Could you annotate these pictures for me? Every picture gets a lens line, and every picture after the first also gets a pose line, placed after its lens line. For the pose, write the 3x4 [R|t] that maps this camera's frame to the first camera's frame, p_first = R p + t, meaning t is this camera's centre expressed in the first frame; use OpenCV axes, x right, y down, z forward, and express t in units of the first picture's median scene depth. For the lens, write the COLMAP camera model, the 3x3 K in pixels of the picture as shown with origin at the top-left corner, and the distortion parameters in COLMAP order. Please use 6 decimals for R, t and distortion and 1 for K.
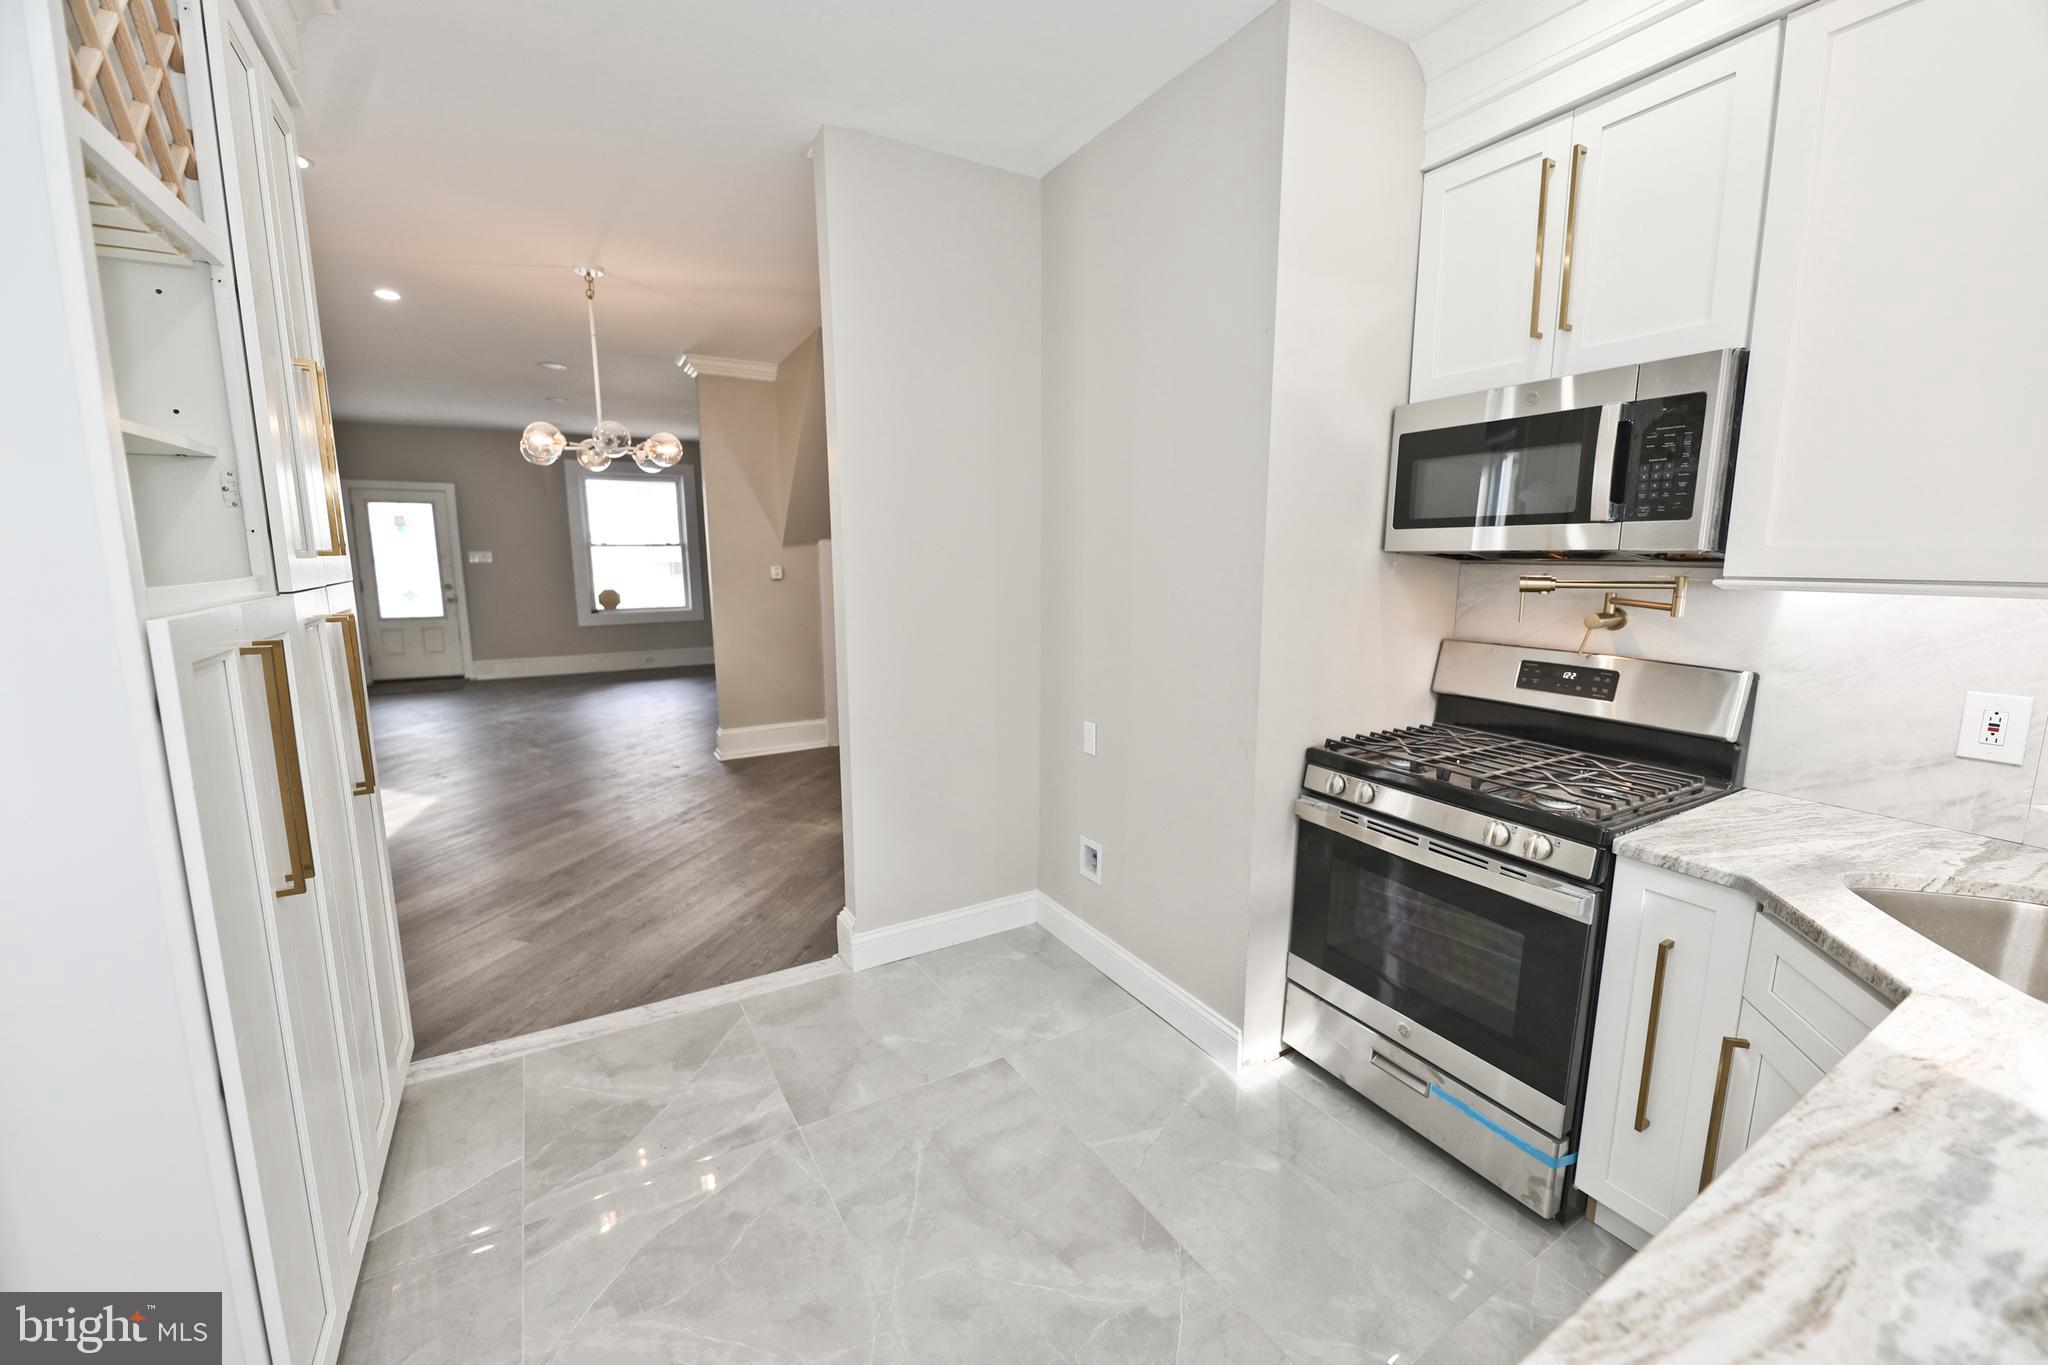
lens RADIAL K [[820.7, 0, 1035.0], [0, 820.7, 681.1], [0, 0, 1]] dist [-0.002058, -0.000300]
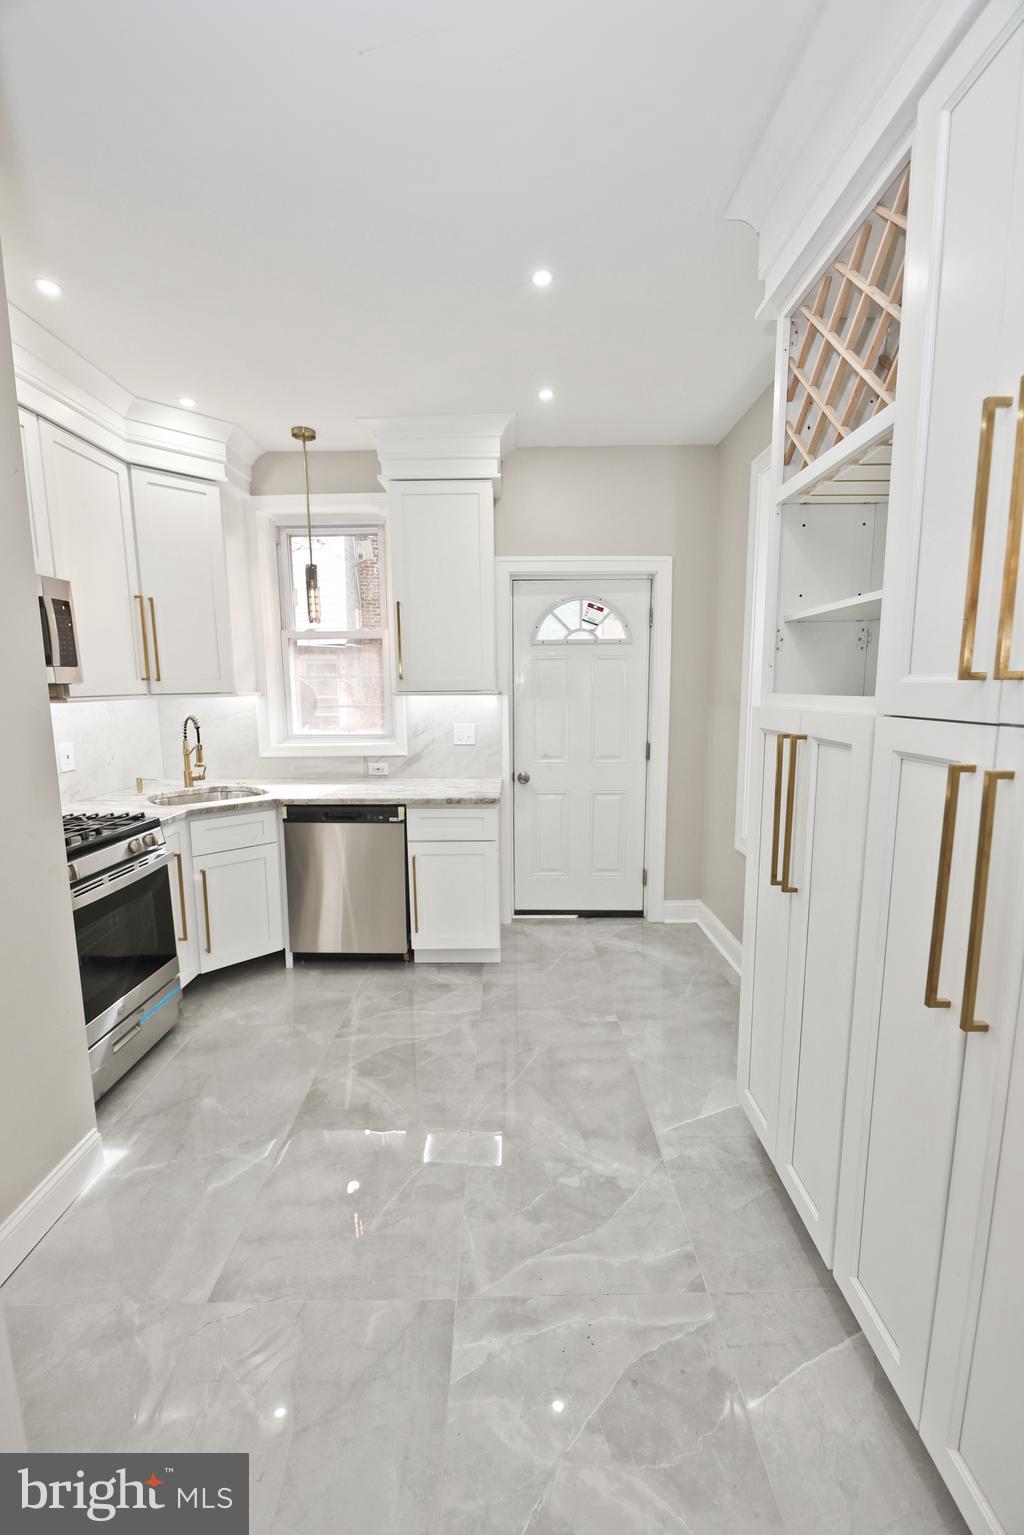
lens RADIAL K [[615.1, 0, 506.6], [0, 615.1, 768.5], [0, 0, 1]] dist [-0.002058, -0.000300]
pose [[-0.852766, -0.060584, 0.518767, -0.497572], [0.096572, 0.957833, 0.270609, -0.162321], [-0.513287, 0.280864, -0.810957, 1.027035]]
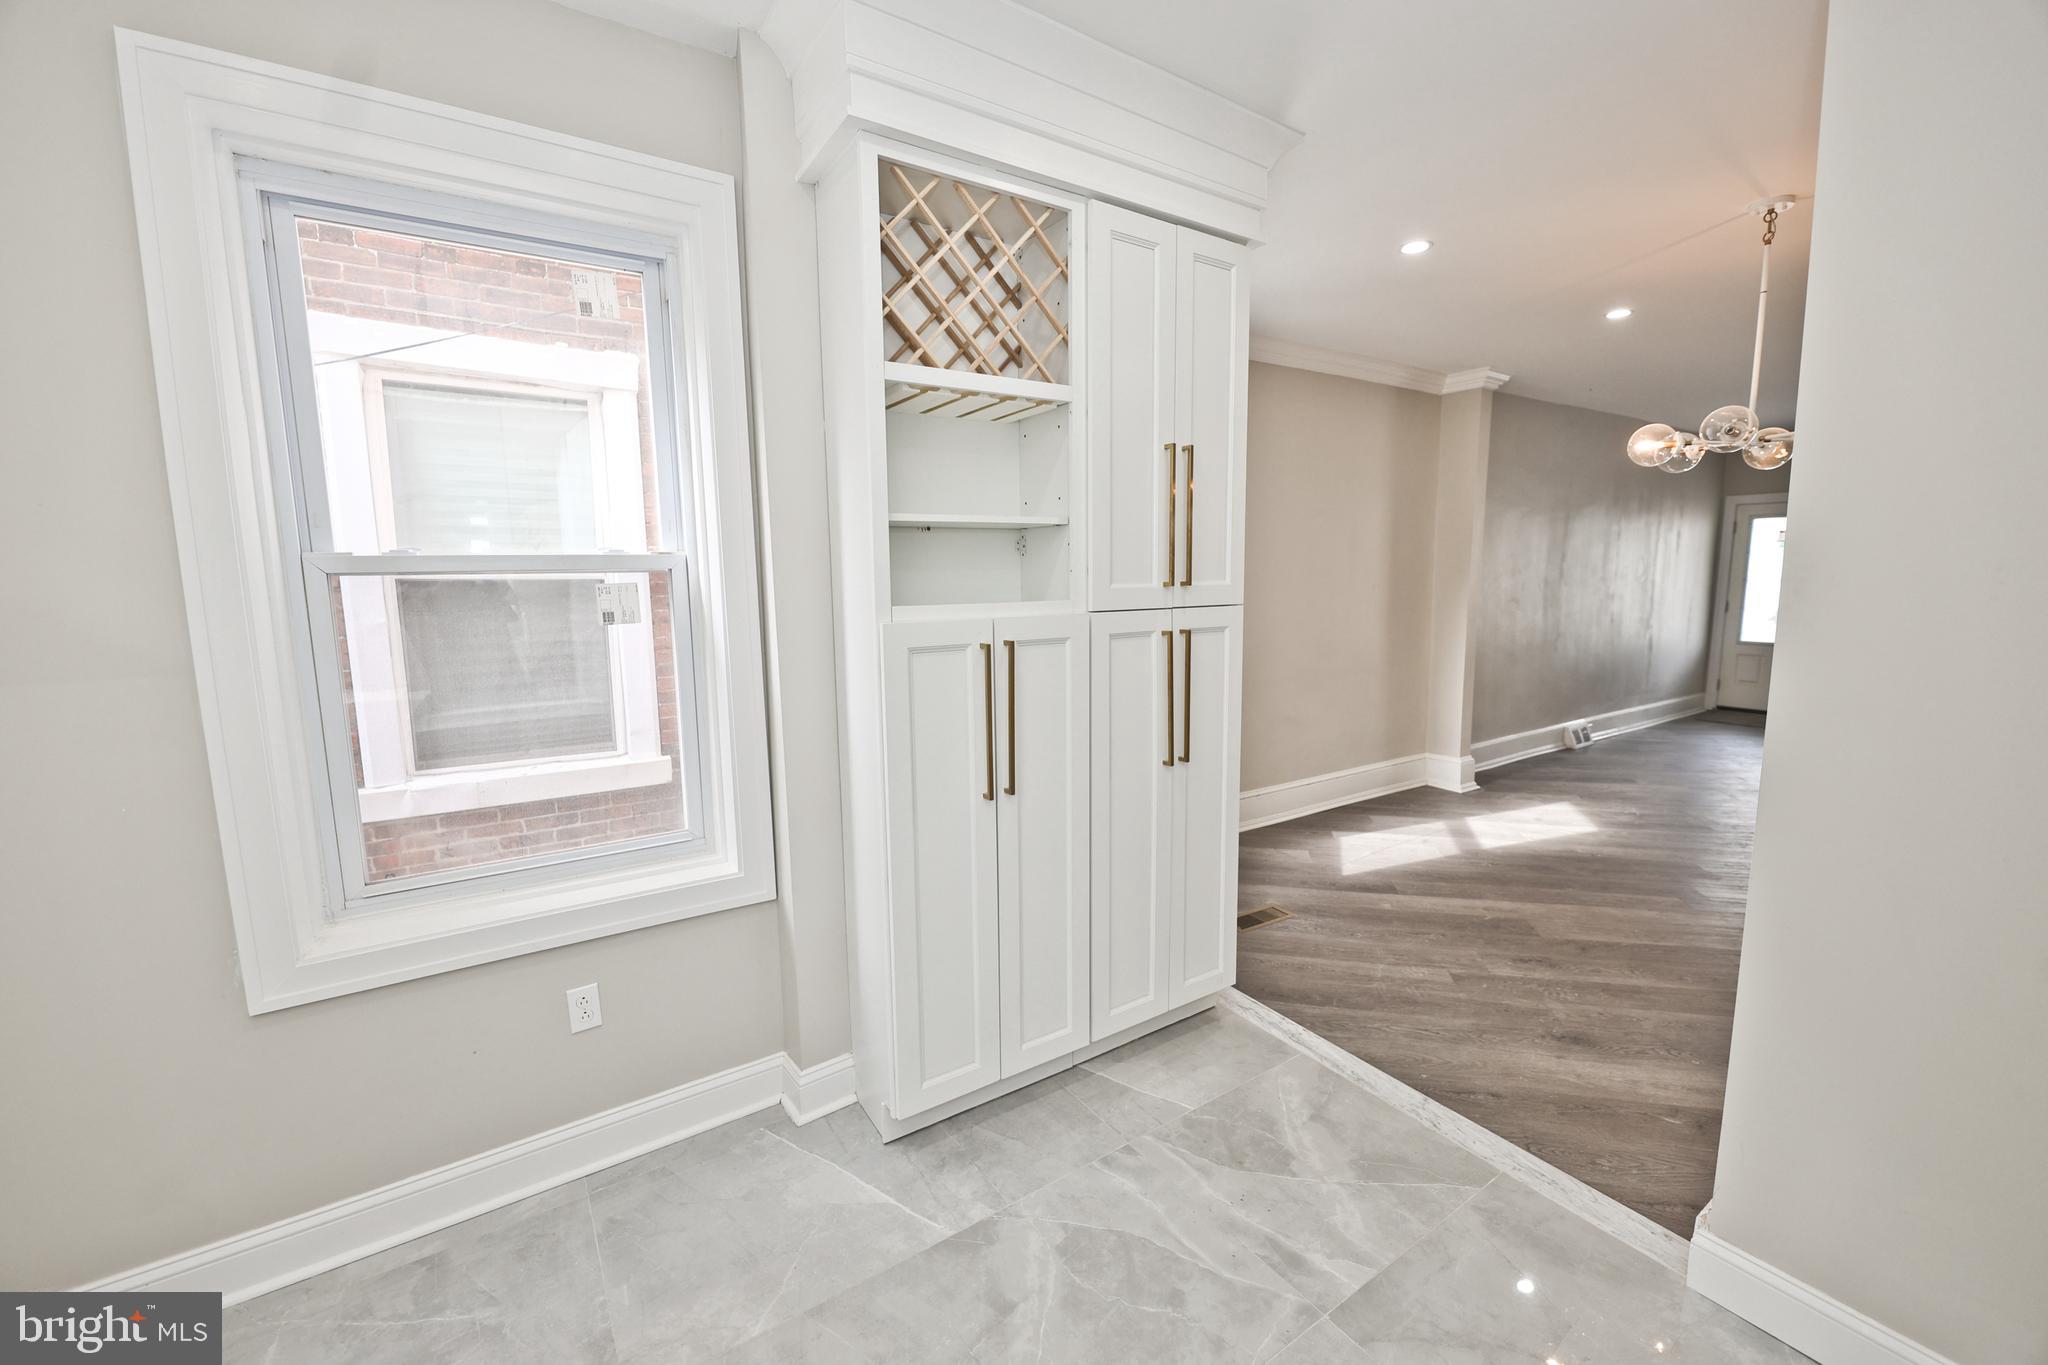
lens RADIAL K [[820.7, 0, 1024.4], [0, 820.7, 677.5], [0, 0, 1]] dist [-0.002058, -0.000300]
pose [[0.040896, 0.130573, -0.990595, 0.300741], [-0.151179, 0.980819, 0.123043, -0.083236], [0.987660, 0.144725, 0.059852, 0.433998]]
